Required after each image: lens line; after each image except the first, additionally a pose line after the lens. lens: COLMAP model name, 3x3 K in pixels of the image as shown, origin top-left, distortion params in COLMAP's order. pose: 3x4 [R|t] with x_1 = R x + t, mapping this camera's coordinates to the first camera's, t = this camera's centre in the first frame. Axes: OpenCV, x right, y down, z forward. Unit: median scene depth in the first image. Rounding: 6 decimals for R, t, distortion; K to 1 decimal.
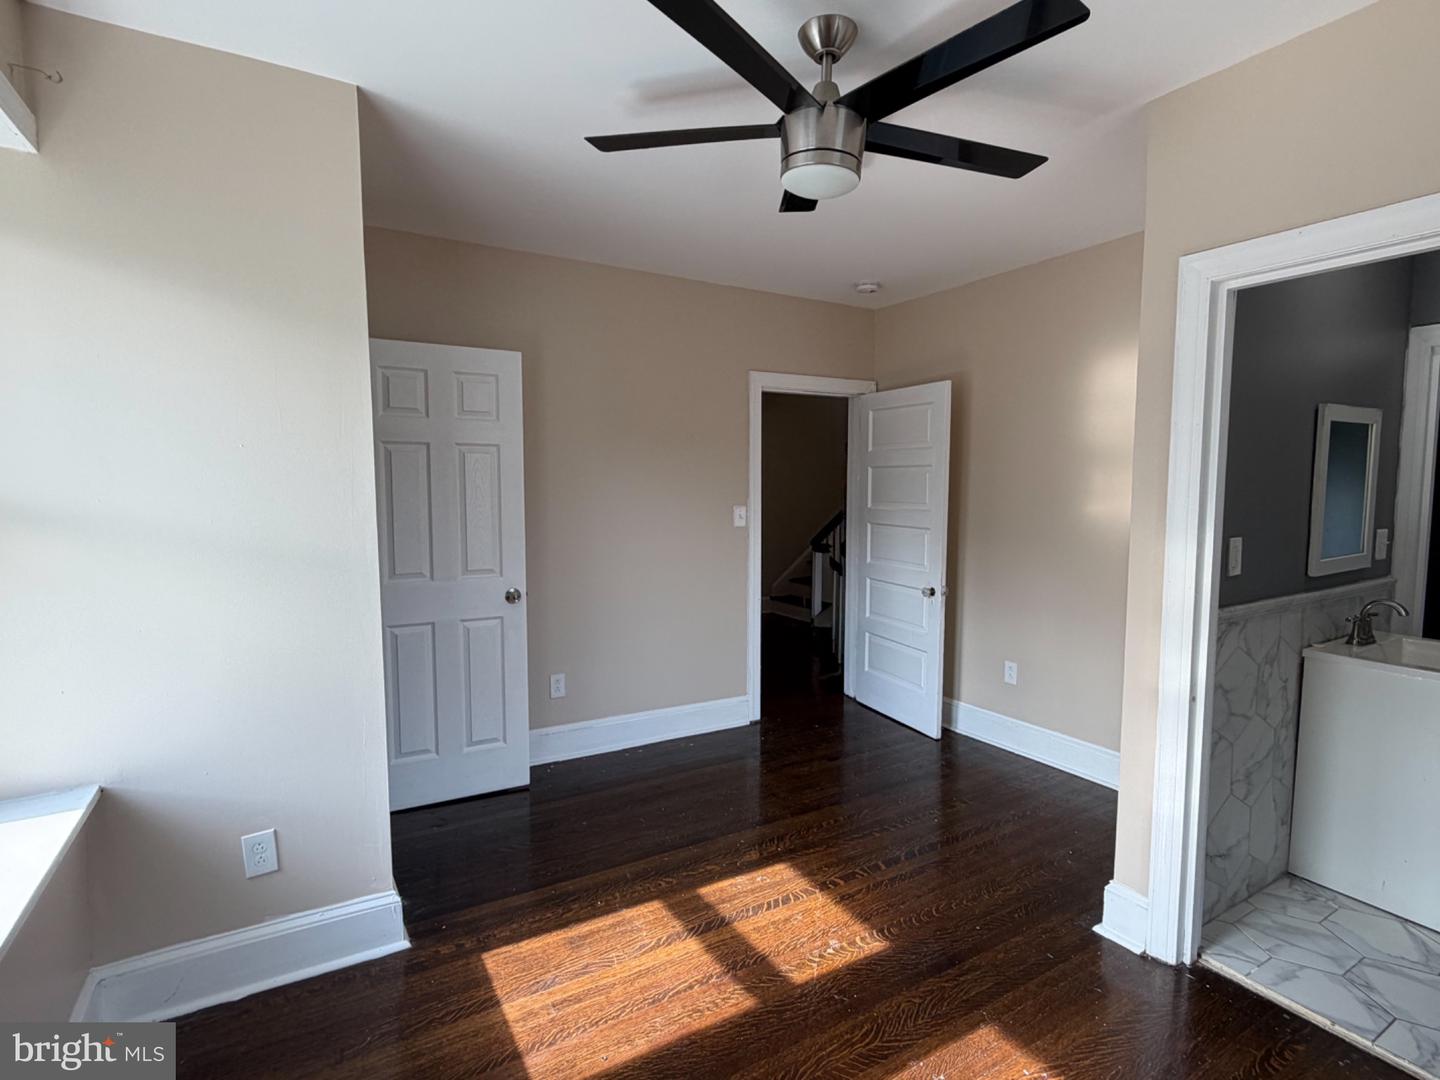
lens RADIAL K [[724.3, 0, 720.0], [0, 724.3, 540.0], [0, 0, 1]] dist [0.000033, -0.000020]
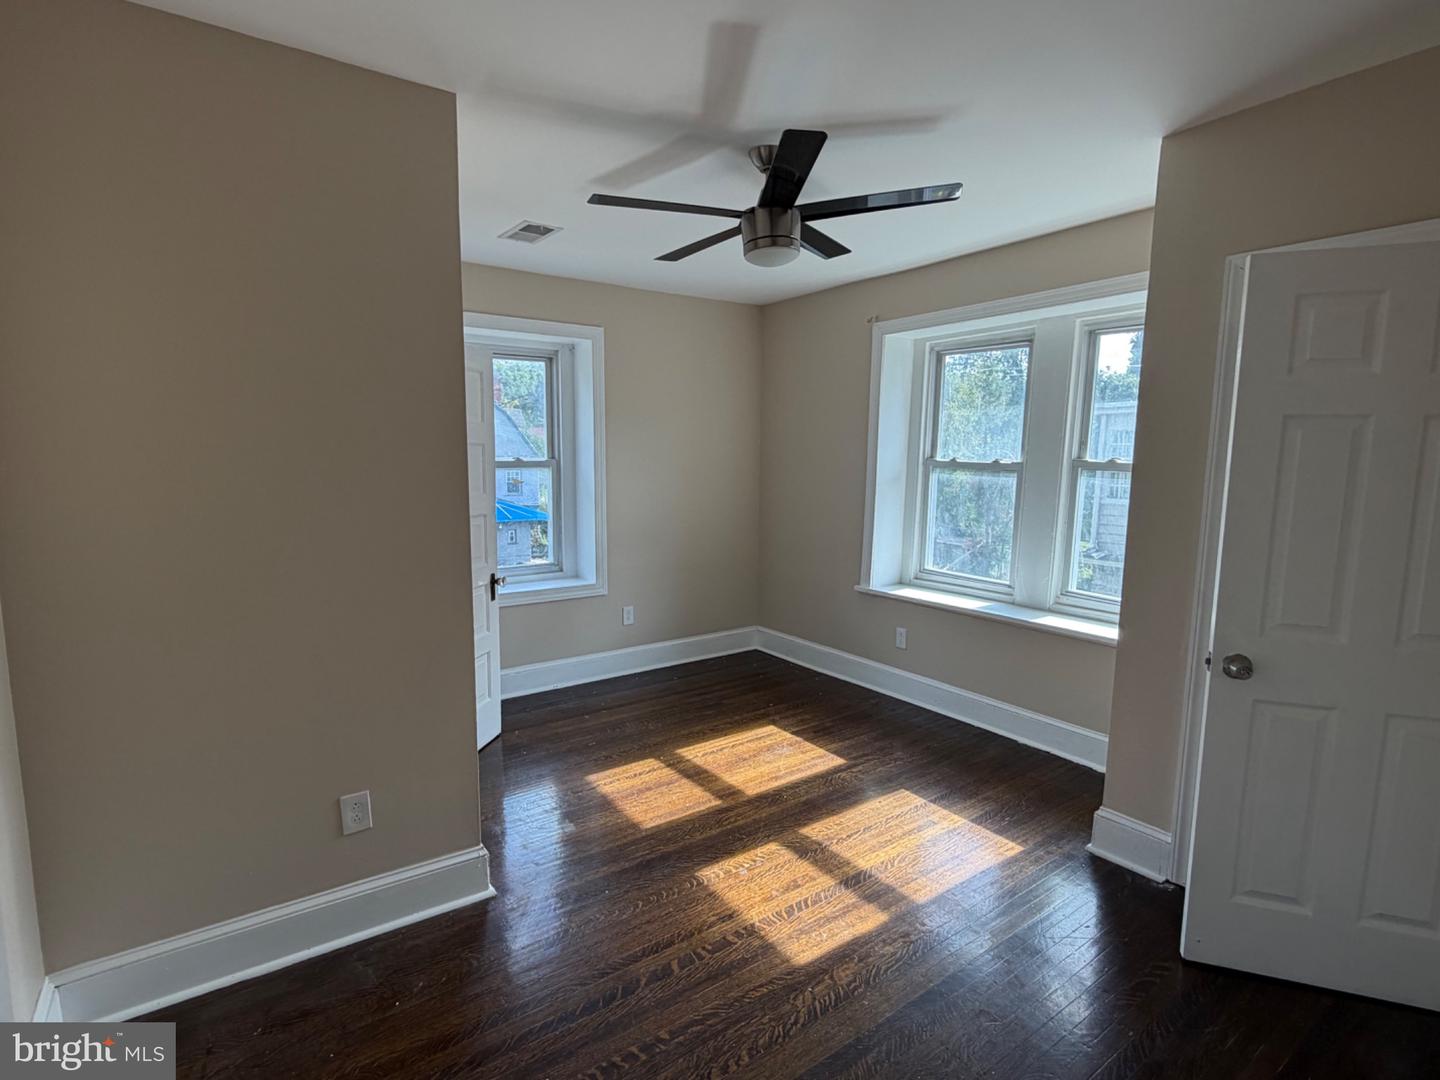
lens RADIAL K [[724.3, 0, 720.0], [0, 724.3, 540.0], [0, 0, 1]] dist [0.000033, -0.000020]
pose [[-0.996740, 0.002625, -0.080643, 0.276212], [-0.013923, 0.978882, 0.203954, -0.187473], [0.079475, 0.204411, -0.975653, 1.946181]]
